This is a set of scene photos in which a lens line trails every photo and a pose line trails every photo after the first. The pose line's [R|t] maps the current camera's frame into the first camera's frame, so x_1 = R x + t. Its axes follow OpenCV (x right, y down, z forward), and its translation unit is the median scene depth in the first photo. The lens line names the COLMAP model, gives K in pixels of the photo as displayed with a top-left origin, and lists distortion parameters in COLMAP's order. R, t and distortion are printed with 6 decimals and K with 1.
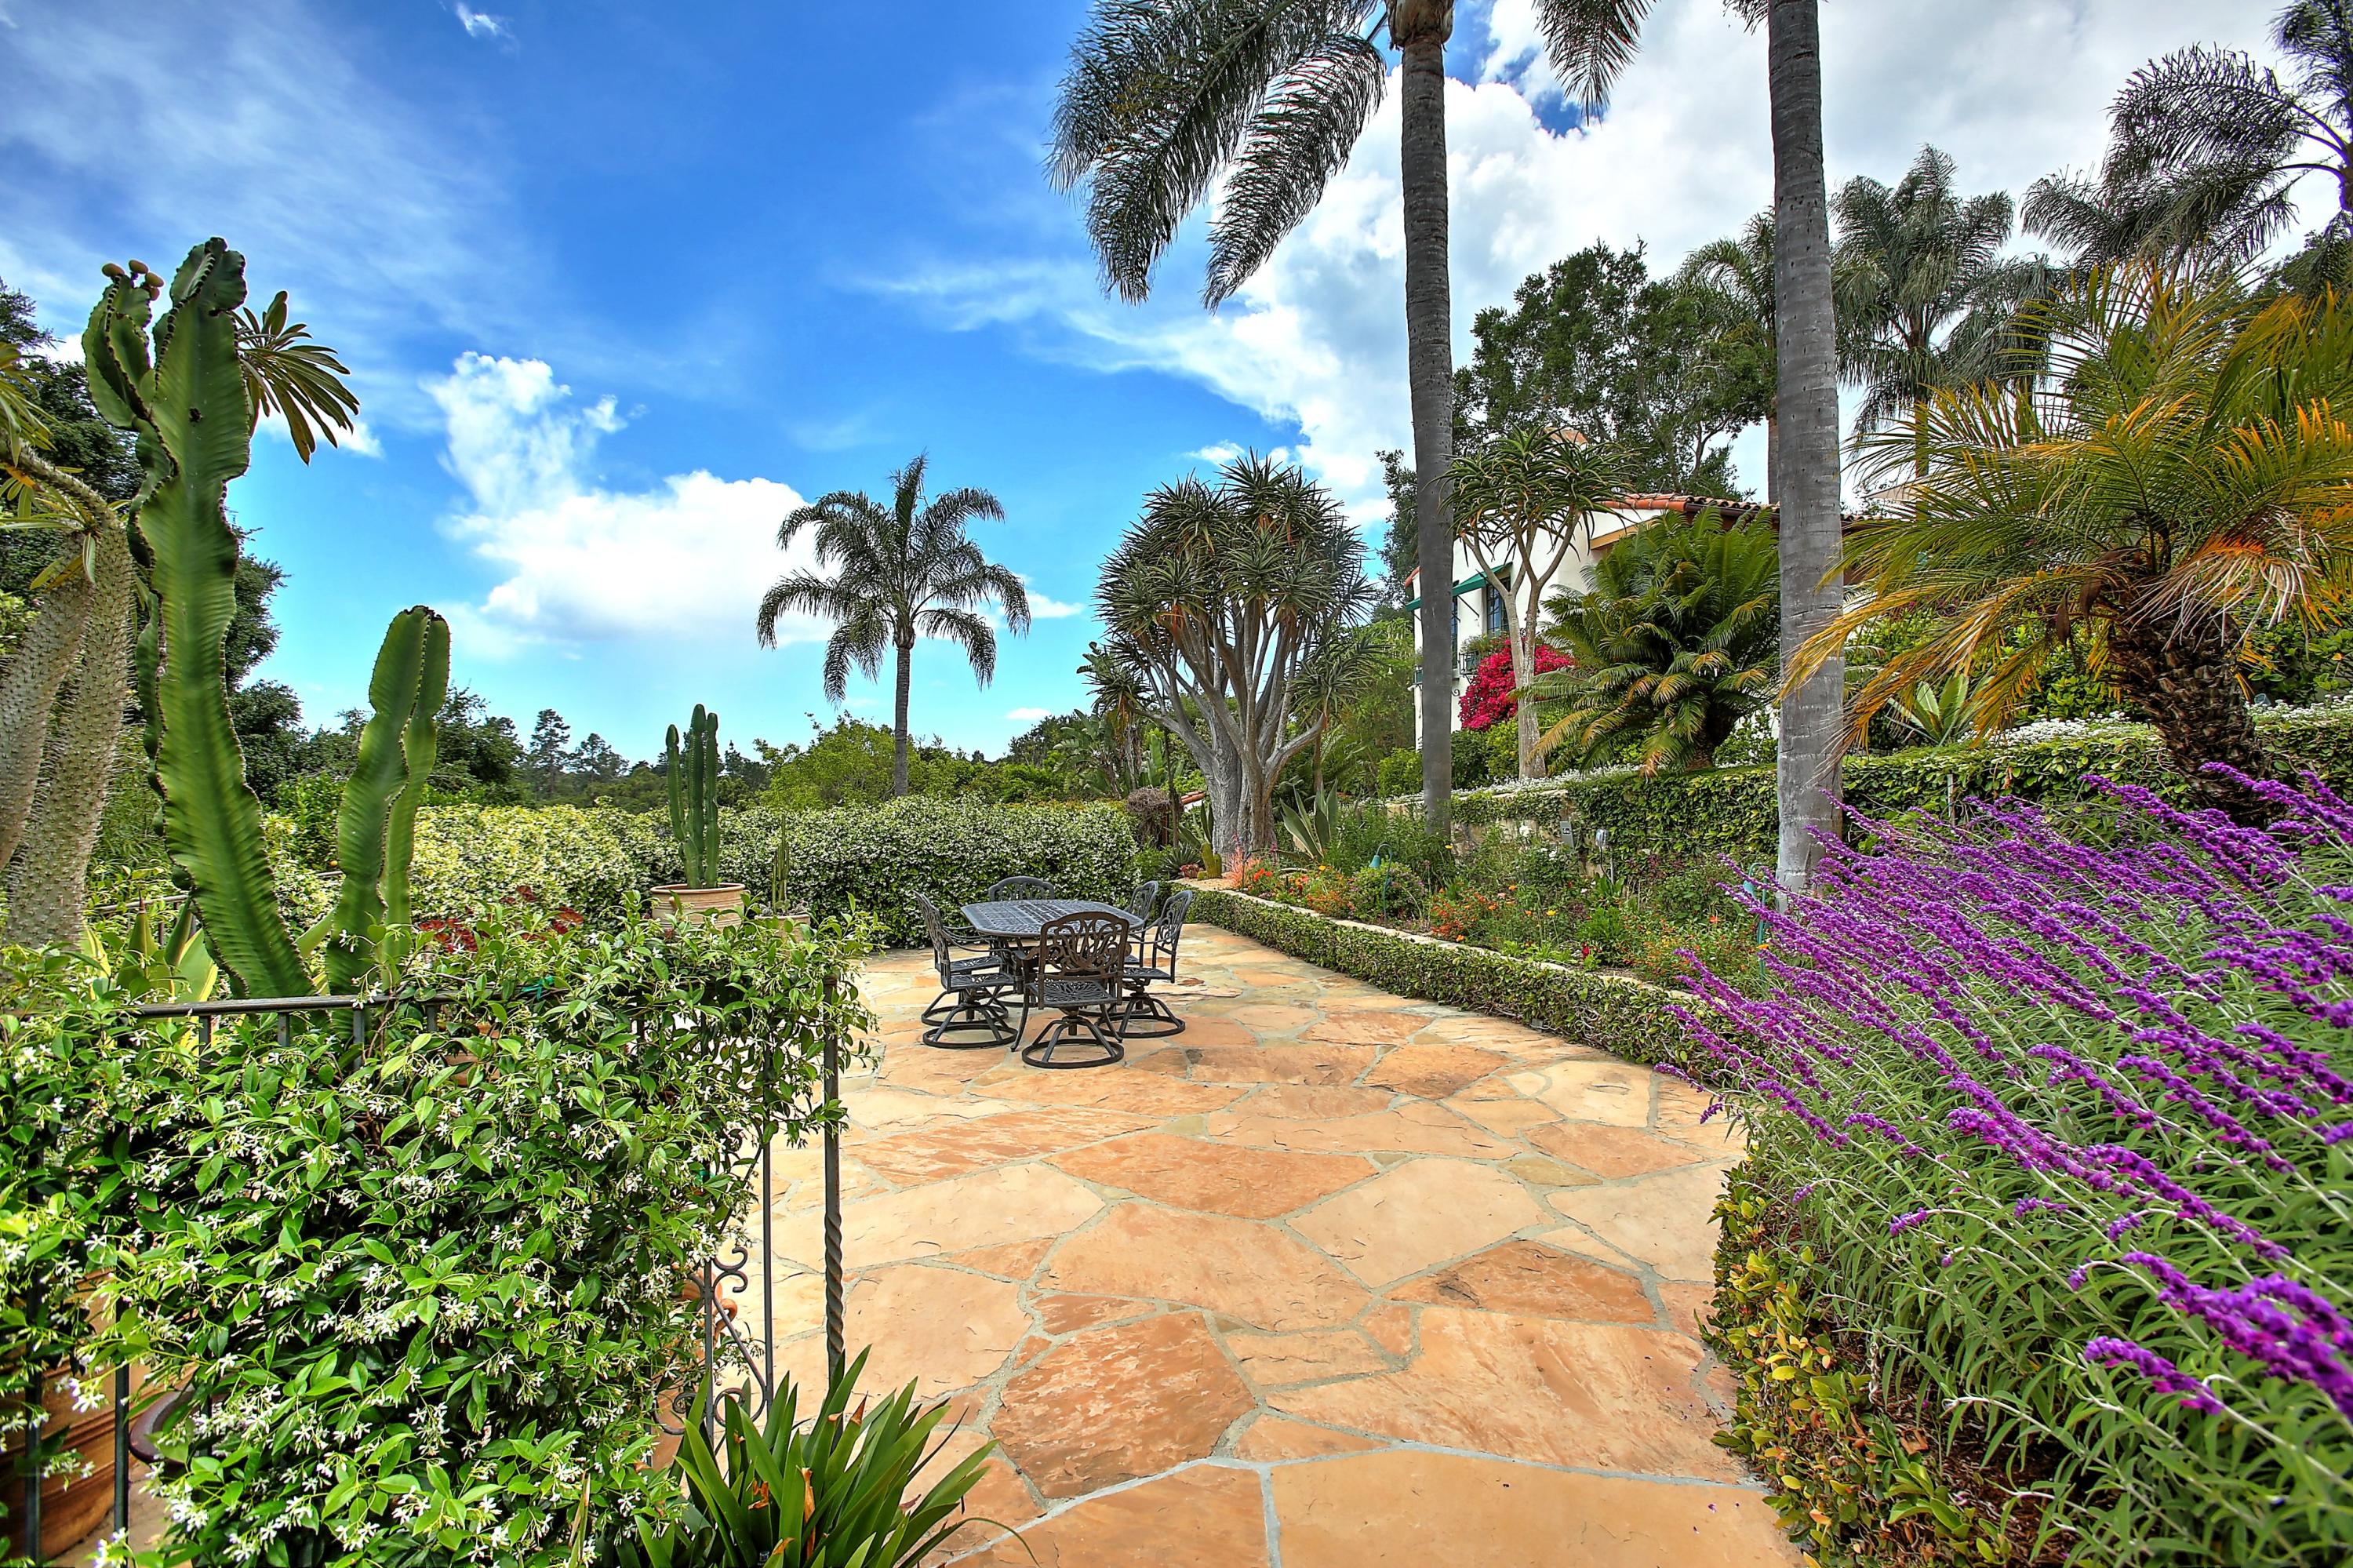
lens RADIAL K [[1075.8, 0, 1176.5], [0, 1075.8, 784.0], [0, 0, 1]] dist [-0.035902, 0.001151]
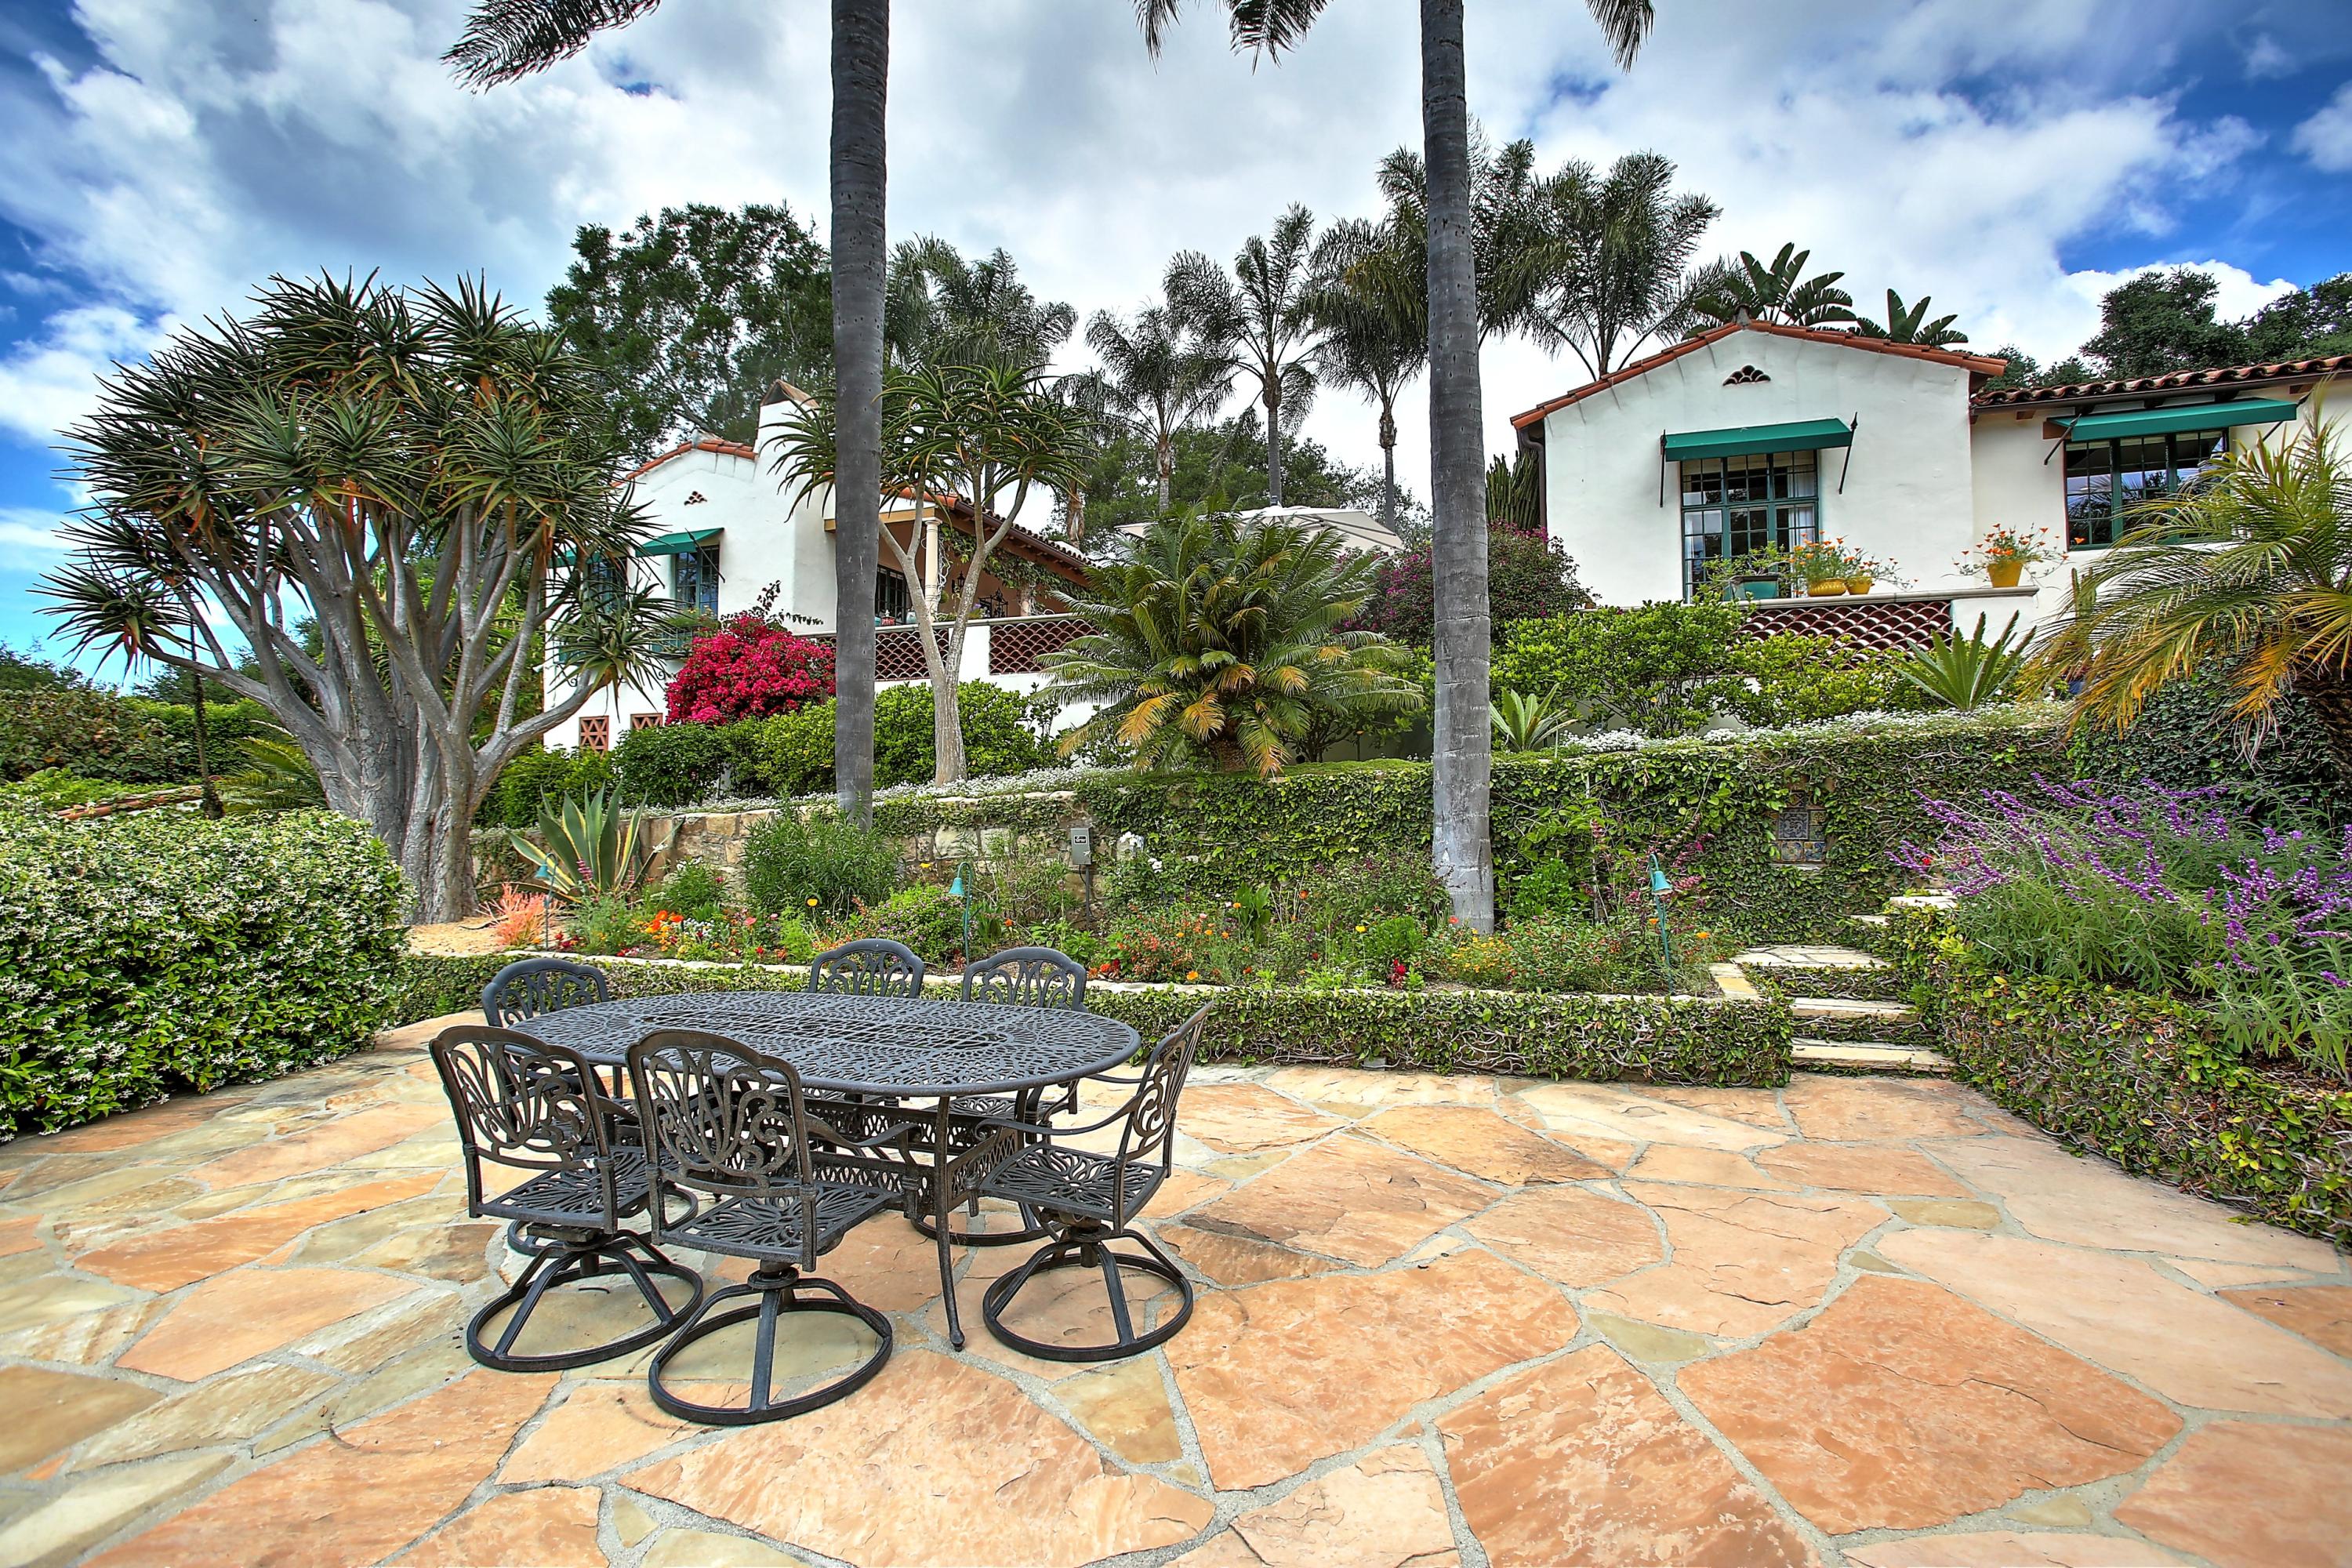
lens RADIAL K [[1075.3, 0, 1176.0], [0, 1075.3, 784.0], [0, 0, 1]] dist [-0.035902, 0.001151]
pose [[0.545838, 0.022820, 0.837580, -0.181661], [-0.007400, 0.999721, -0.022416, 0.011203], [-0.837858, 0.006037, 0.545855, 0.271357]]
